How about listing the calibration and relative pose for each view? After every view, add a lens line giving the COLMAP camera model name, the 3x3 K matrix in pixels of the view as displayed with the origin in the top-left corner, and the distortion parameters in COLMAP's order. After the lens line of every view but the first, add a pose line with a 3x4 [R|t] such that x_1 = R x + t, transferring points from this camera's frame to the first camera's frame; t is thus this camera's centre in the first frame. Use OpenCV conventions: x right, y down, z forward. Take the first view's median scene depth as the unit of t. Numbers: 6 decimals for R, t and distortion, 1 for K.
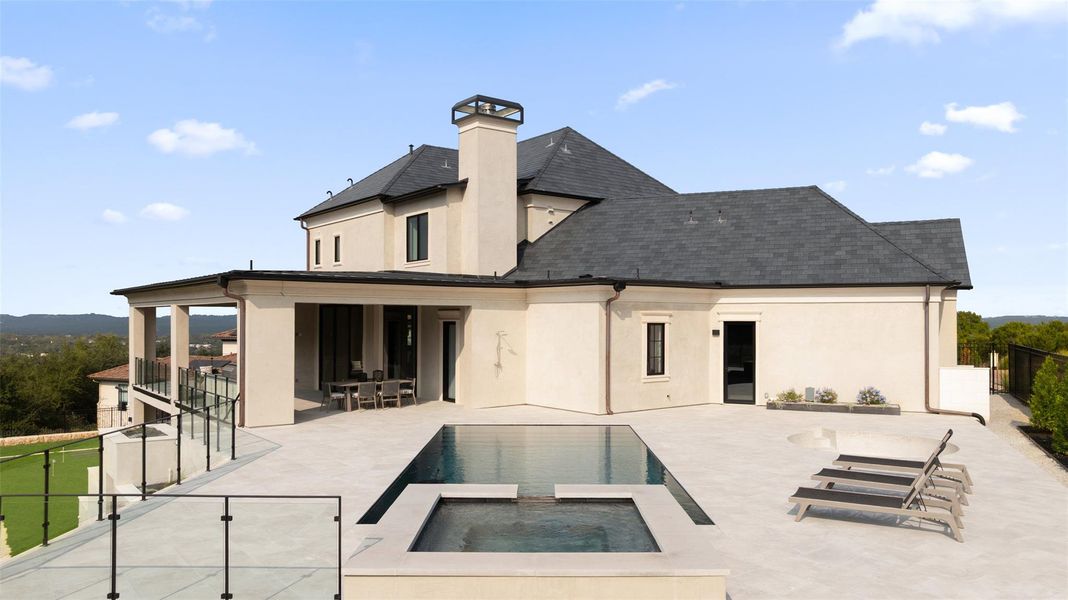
lens RADIAL K [[749.1, 0, 534.0], [0, 749.1, 300.0], [0, 0, 1]] dist [-0.003576, -0.000427]
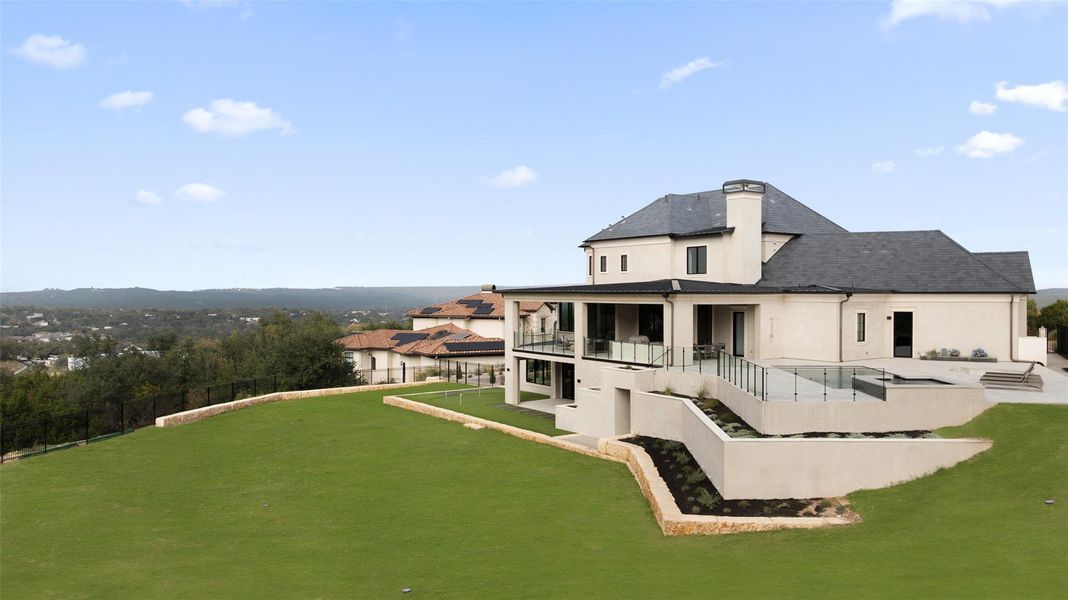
lens RADIAL K [[818.7, 0, 534.4], [0, 818.7, 282.0], [0, 0, 1]] dist [-0.070807, 0.151298]
pose [[0.999945, 0.001058, -0.010415, -0.532004], [-0.001030, 0.999996, 0.002756, -0.042512], [0.010418, -0.002745, 0.999942, -0.860075]]
